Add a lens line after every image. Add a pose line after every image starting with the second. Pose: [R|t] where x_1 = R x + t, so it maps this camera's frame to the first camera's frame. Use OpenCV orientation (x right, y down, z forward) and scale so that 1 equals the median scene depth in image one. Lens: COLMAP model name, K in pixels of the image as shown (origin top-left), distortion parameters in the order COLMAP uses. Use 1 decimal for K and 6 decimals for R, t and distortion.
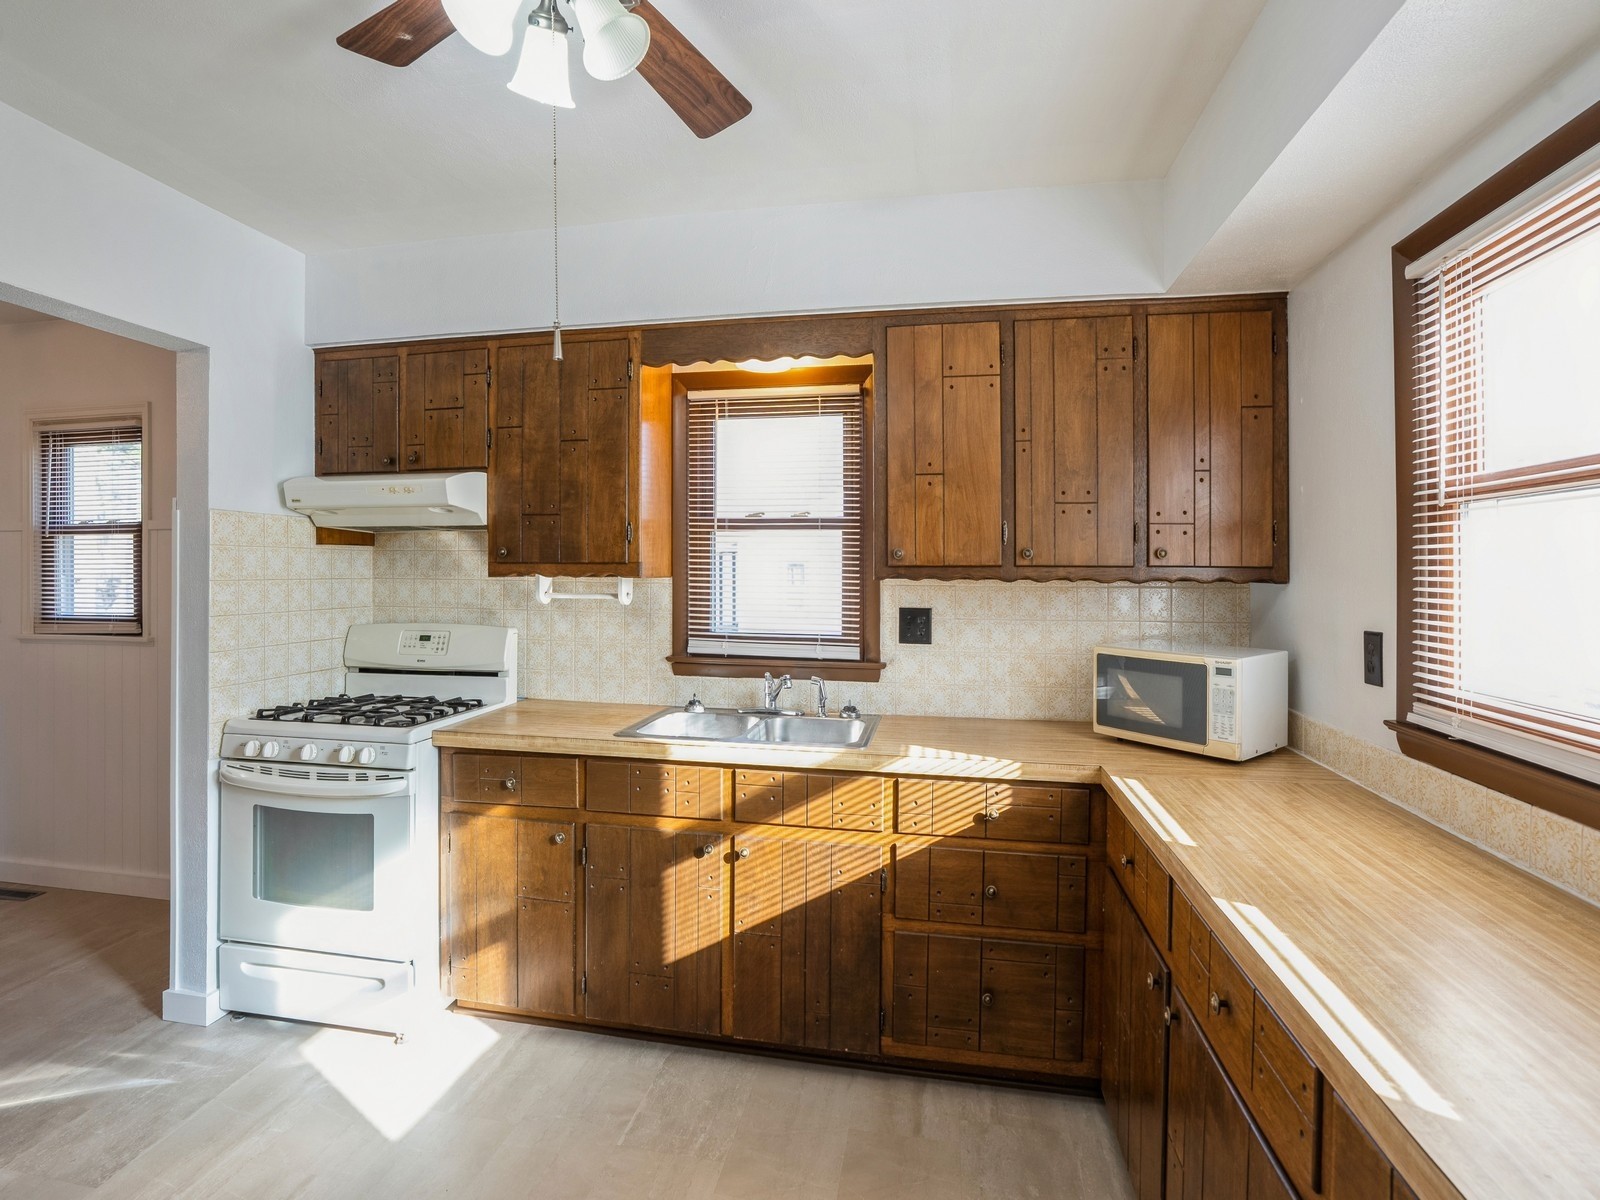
lens RADIAL K [[747.8, 0, 793.4], [0, 747.8, 559.1], [0, 0, 1]] dist [-0.034445, 0.000190]
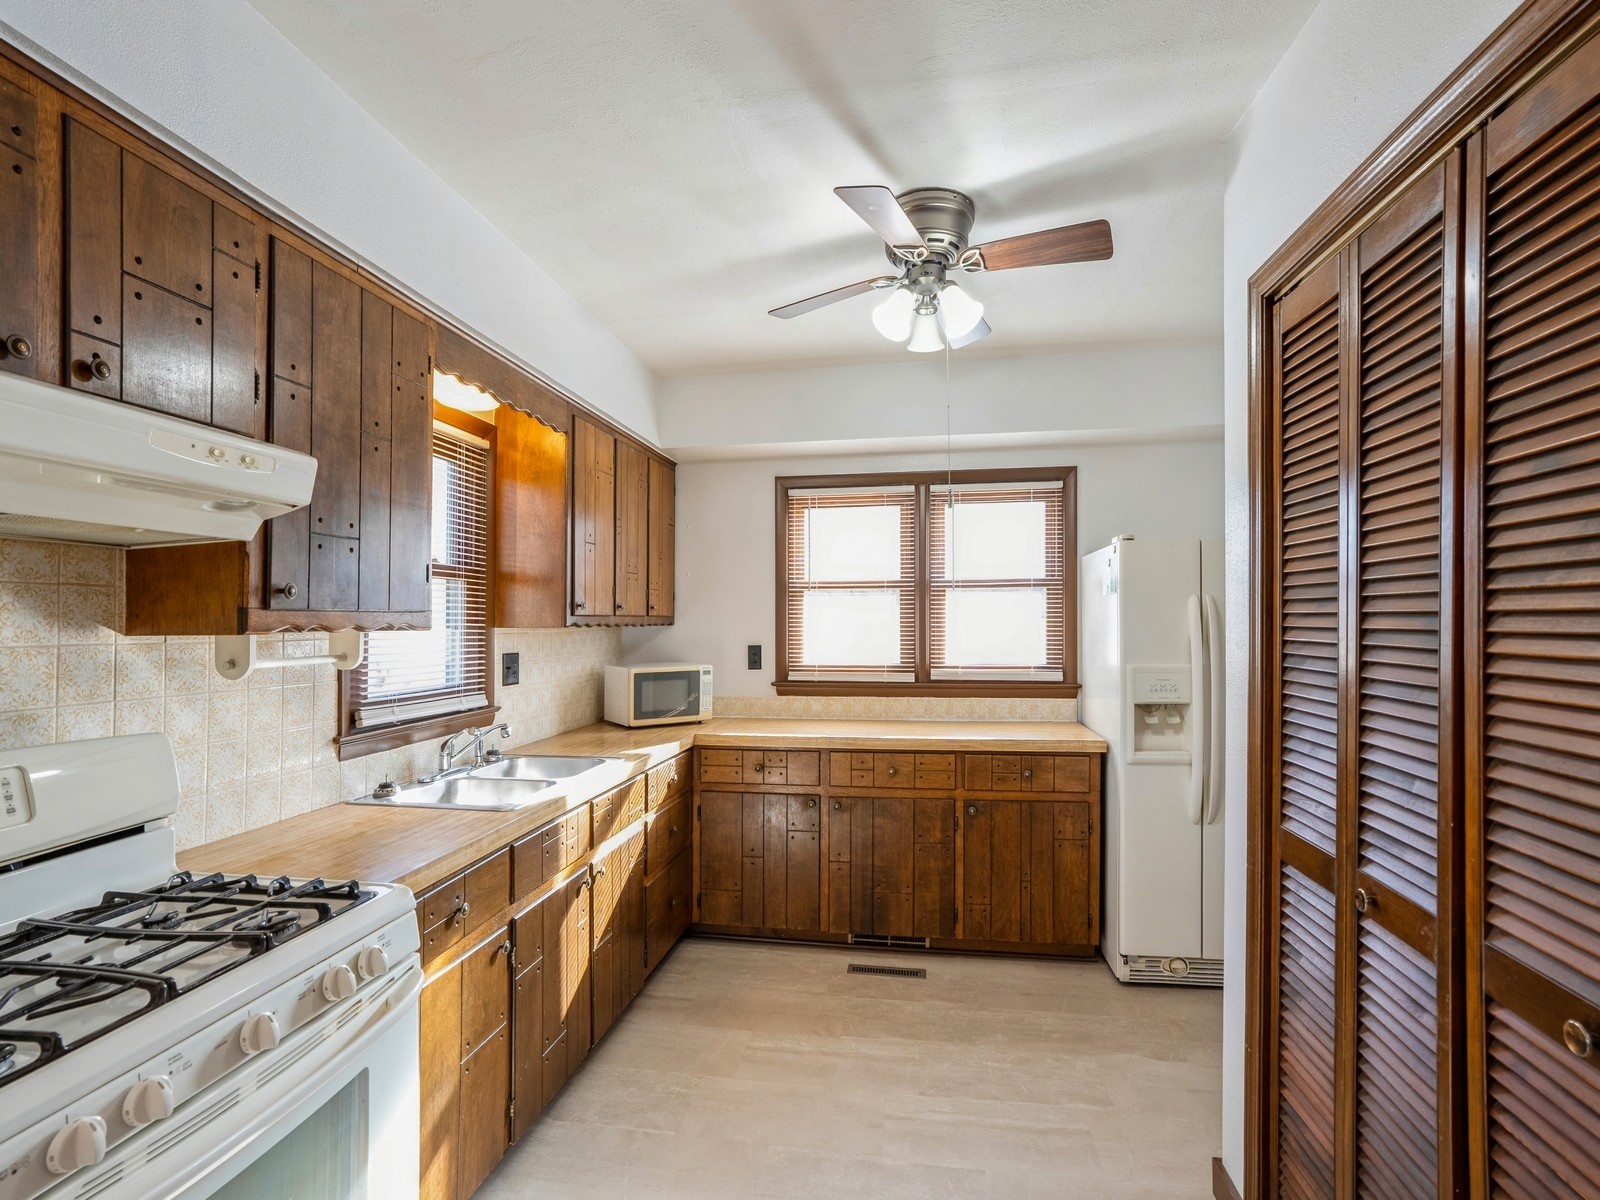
lens RADIAL K [[741.7, 0, 796.2], [0, 741.7, 584.6], [0, 0, 1]] dist [-0.051226, 0.023814]
pose [[-0.005769, 0.042179, 0.999093, -0.962018], [-0.002317, 0.999107, -0.042193, 0.009063], [-0.999981, -0.002558, -0.005667, 0.596841]]
